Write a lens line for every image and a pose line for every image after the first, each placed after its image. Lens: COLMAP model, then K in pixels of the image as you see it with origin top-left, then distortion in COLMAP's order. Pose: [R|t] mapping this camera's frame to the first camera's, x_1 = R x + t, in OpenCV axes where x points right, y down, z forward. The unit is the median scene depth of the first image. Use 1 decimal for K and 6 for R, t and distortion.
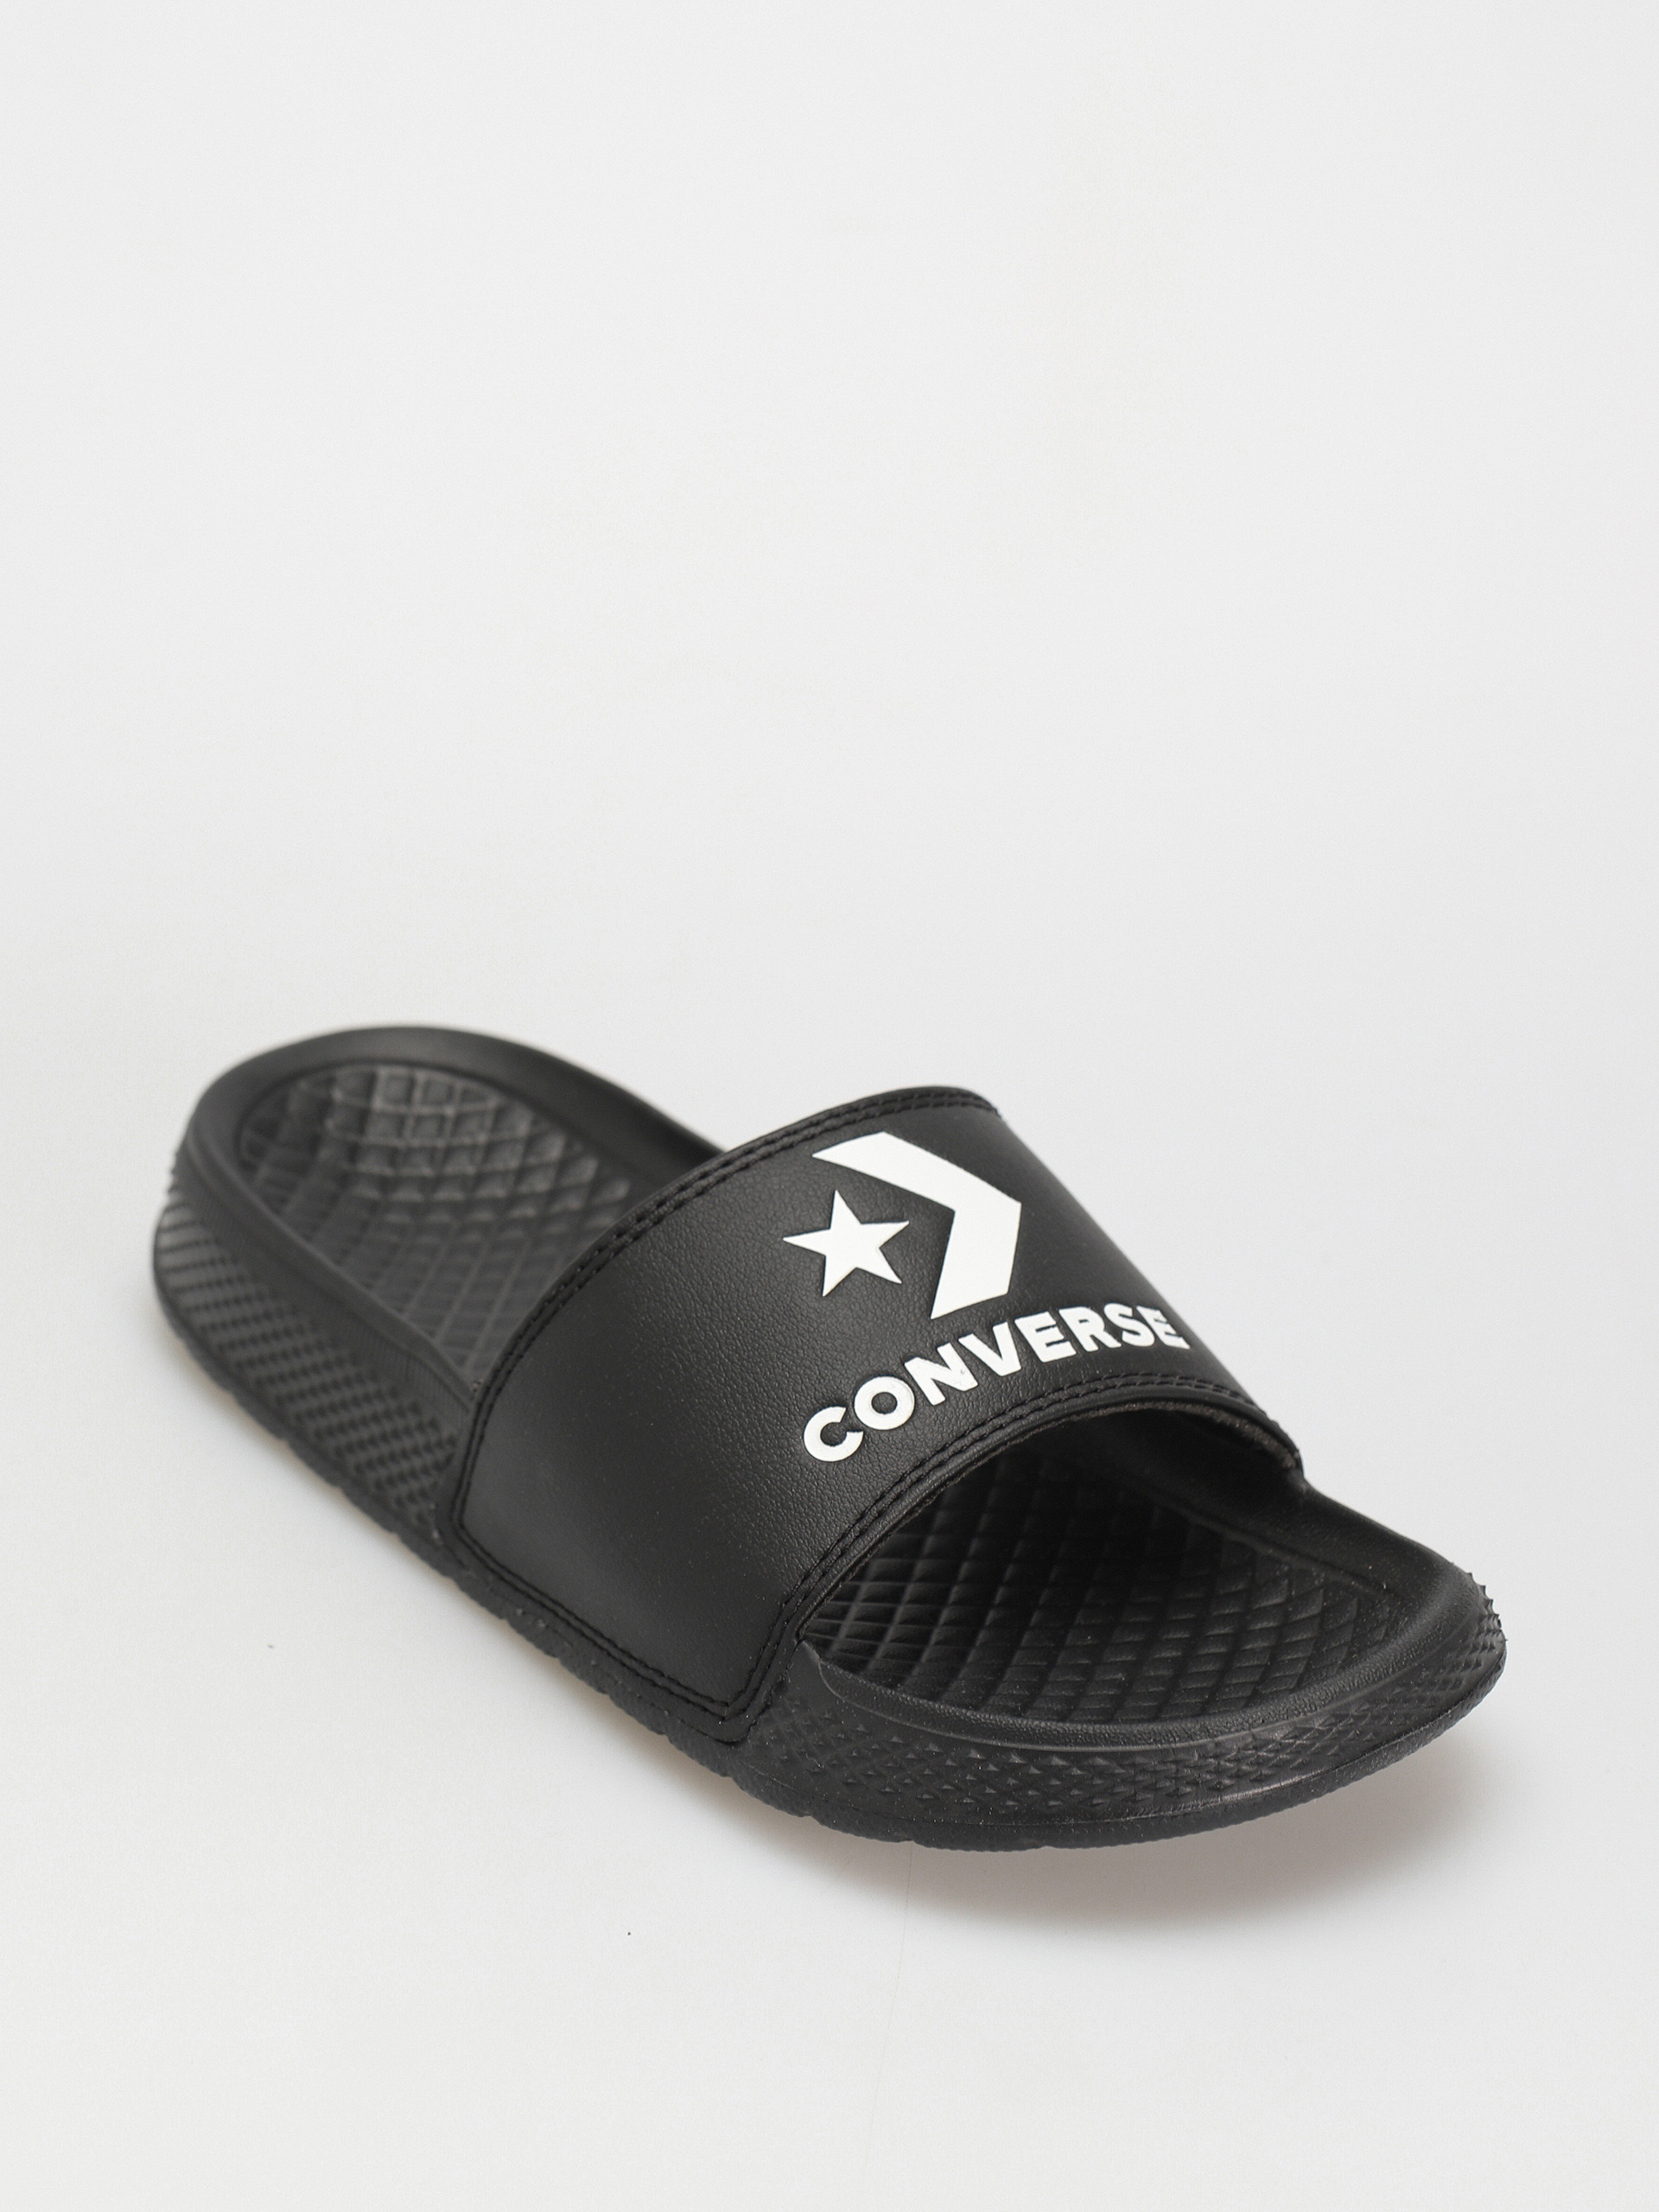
lens RADIAL K [[7913.3, 0, 829.5], [0, 7913.3, 1106.0], [0, 0, 1]] dist [-0.157657, 20.098296]
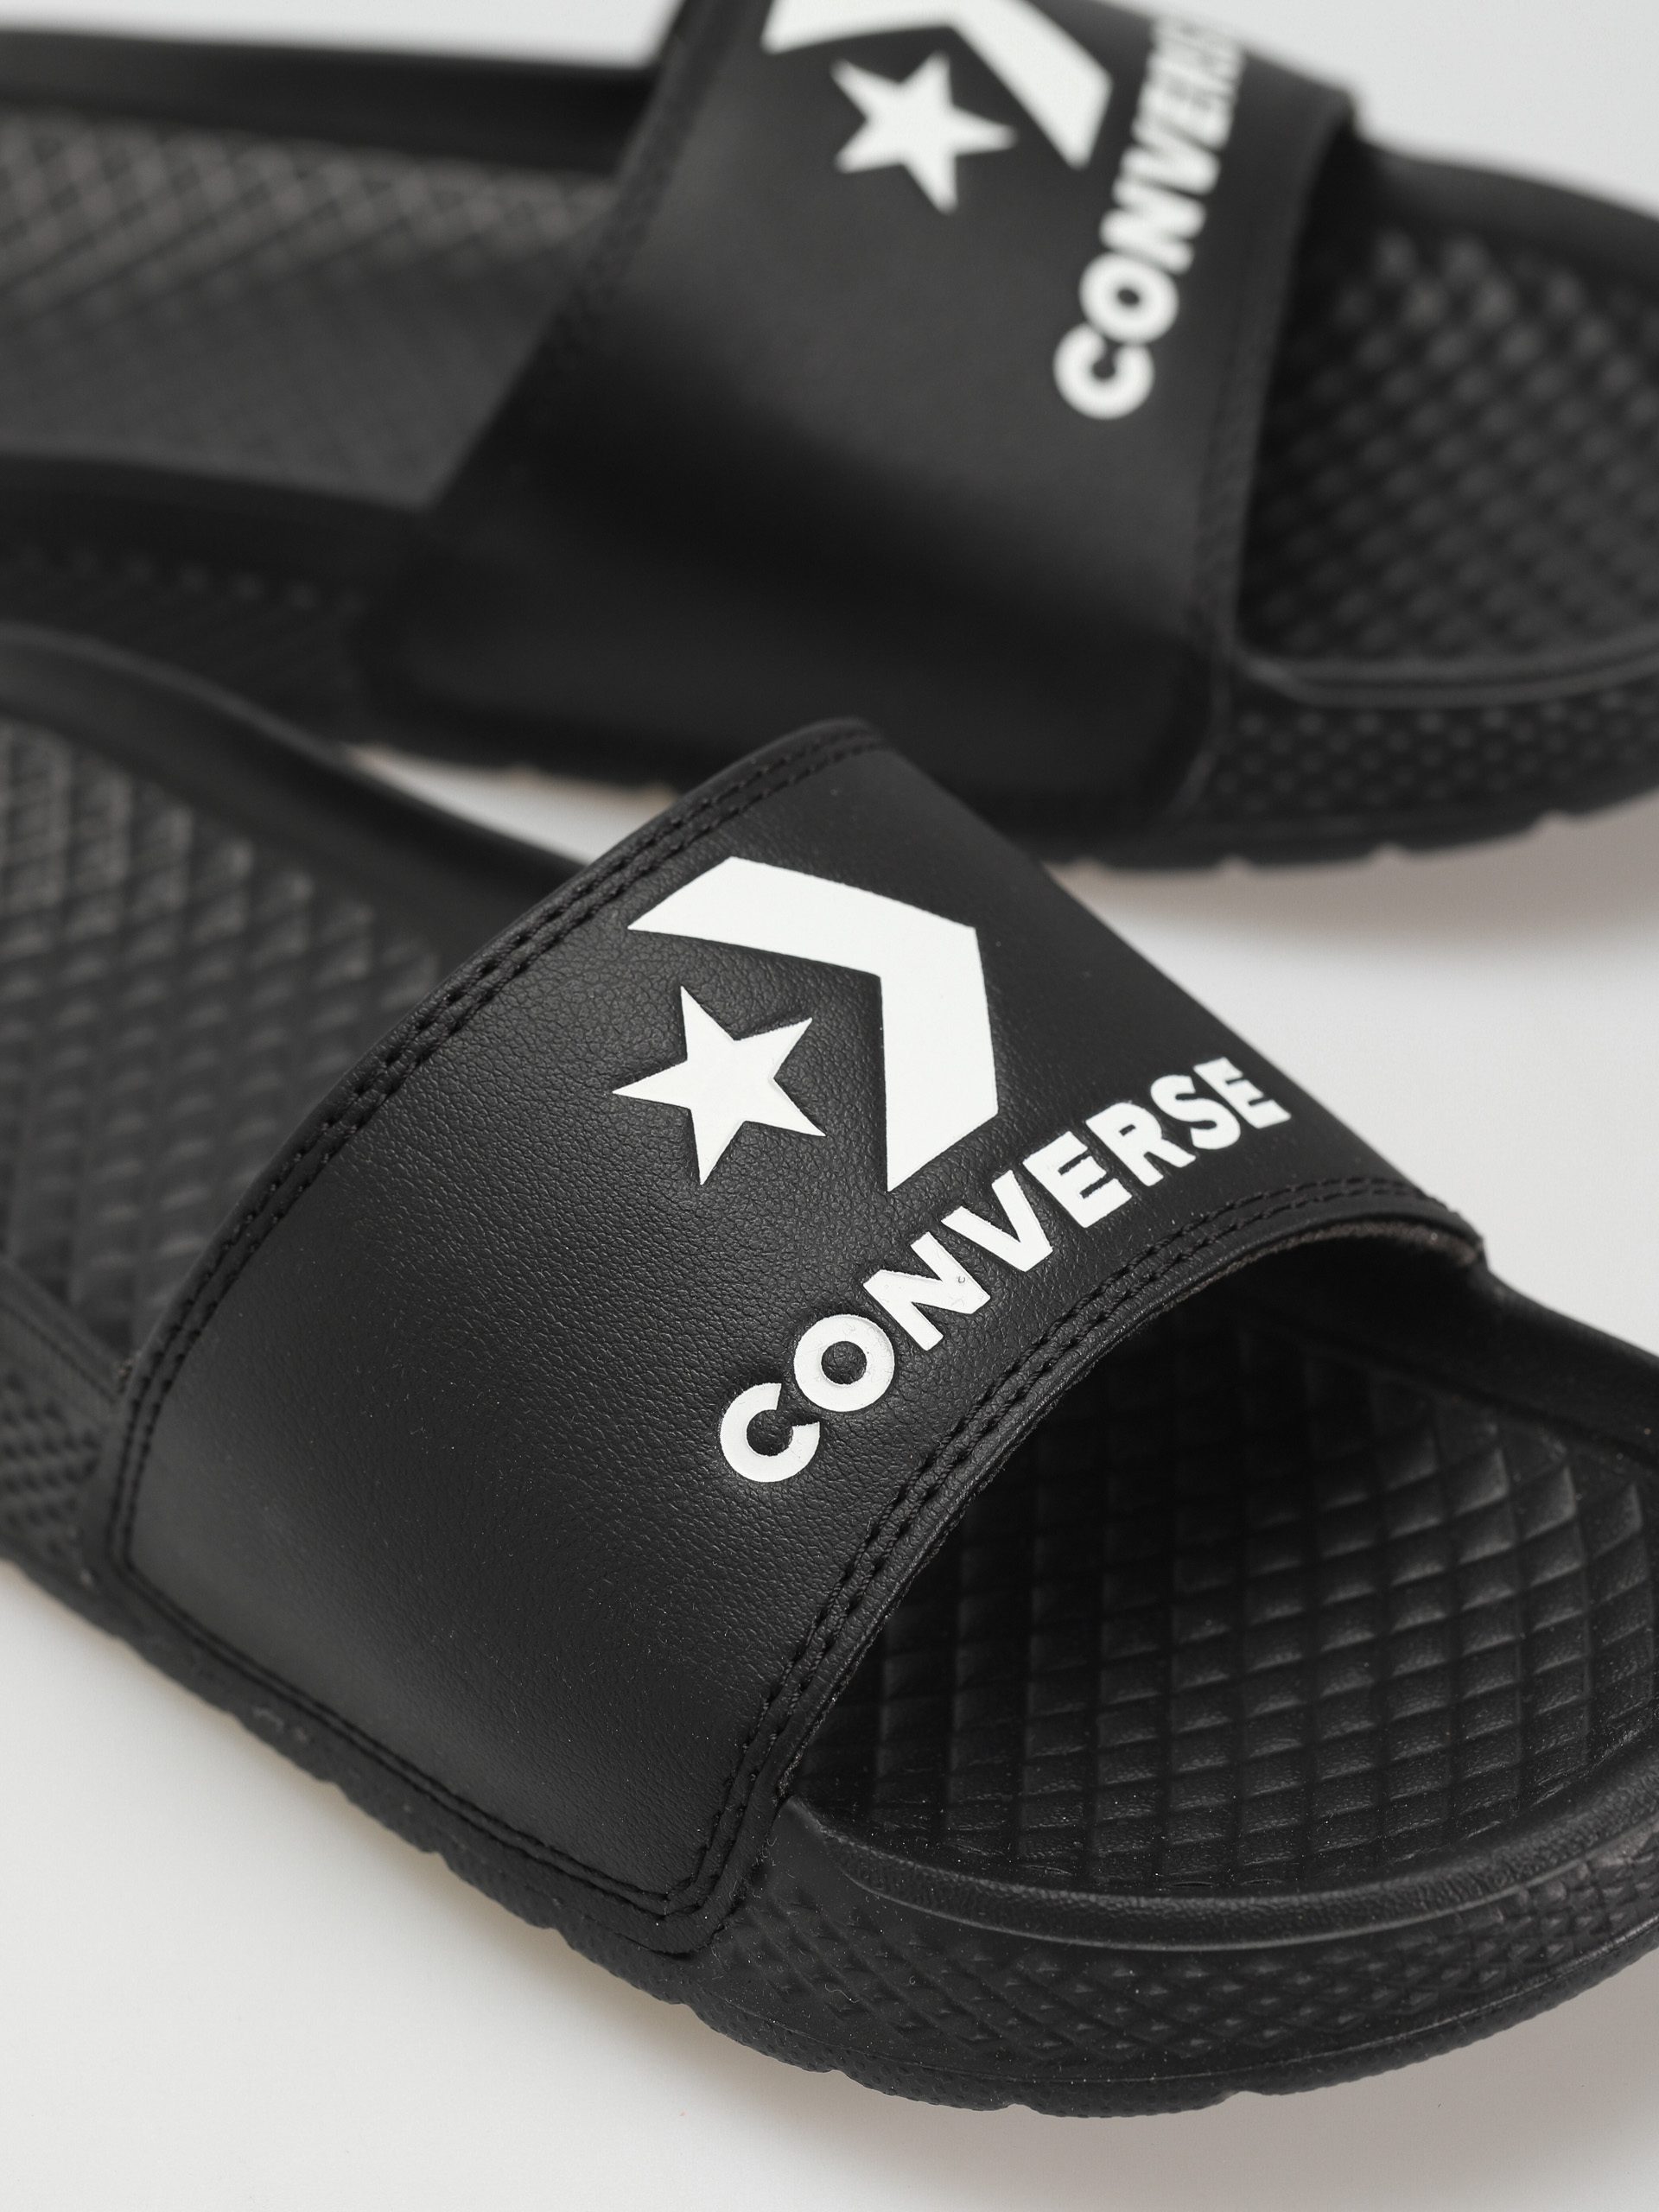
lens RADIAL K [[7913.3, 0, 829.5], [0, 7913.3, 1106.0], [0, 0, 1]] dist [-0.157657, 20.098296]
pose [[0.981124, -0.177748, 0.076162, -0.035216], [0.160289, 0.967837, 0.193902, -0.094352], [-0.108178, -0.178034, 0.978060, 0.422541]]
